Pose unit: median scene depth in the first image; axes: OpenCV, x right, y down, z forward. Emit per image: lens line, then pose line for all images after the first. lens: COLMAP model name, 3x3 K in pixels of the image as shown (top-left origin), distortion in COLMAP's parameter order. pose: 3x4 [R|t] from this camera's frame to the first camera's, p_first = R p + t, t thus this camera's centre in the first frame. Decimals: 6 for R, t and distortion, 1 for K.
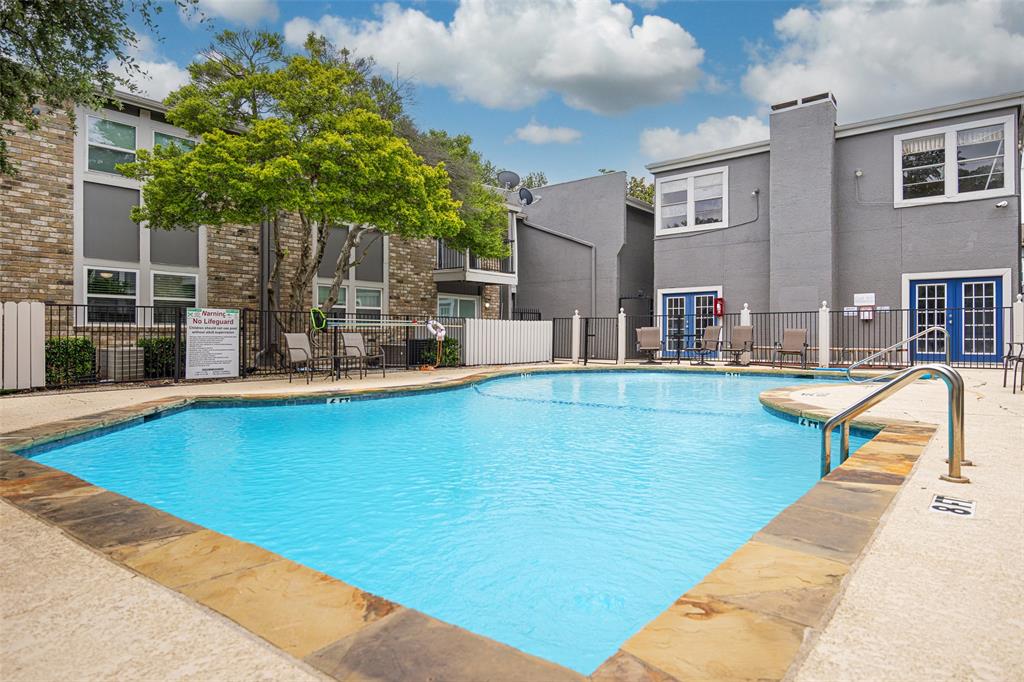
lens RADIAL K [[614.7, 0, 510.8], [0, 614.7, 339.8], [0, 0, 1]] dist [0.008092, 0.000361]
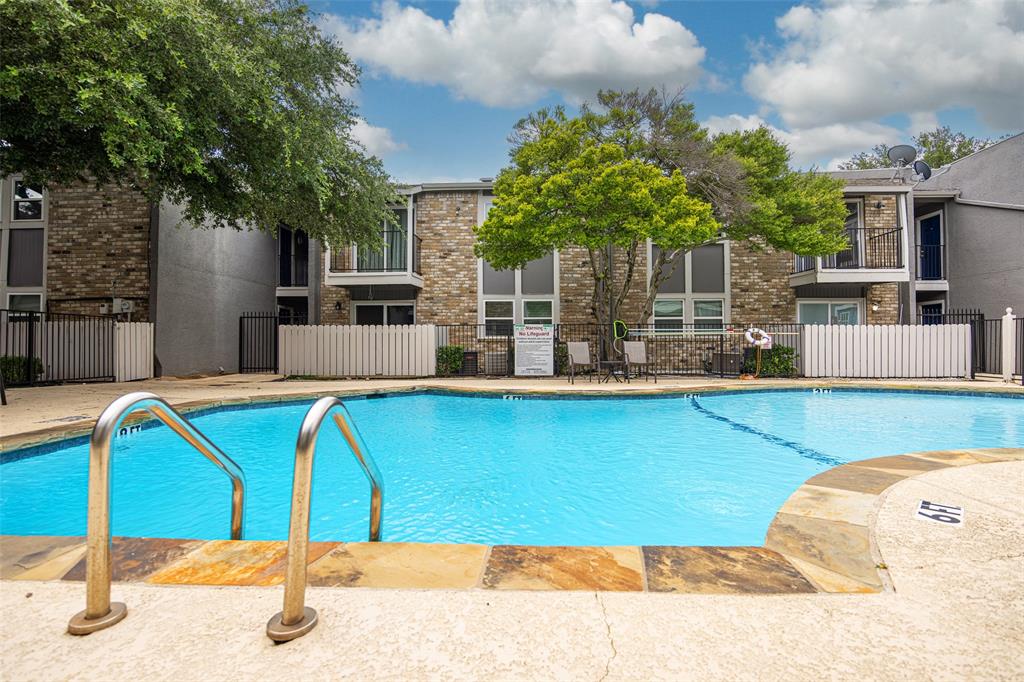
lens RADIAL K [[501.1, 0, 512.8], [0, 501.1, 341.6], [0, 0, 1]] dist [-0.006524, -0.000456]
pose [[0.597736, -0.007002, -0.801662, 0.275645], [-0.004158, 0.999921, -0.011834, 0.000576], [0.801682, 0.010407, 0.597660, 0.228225]]
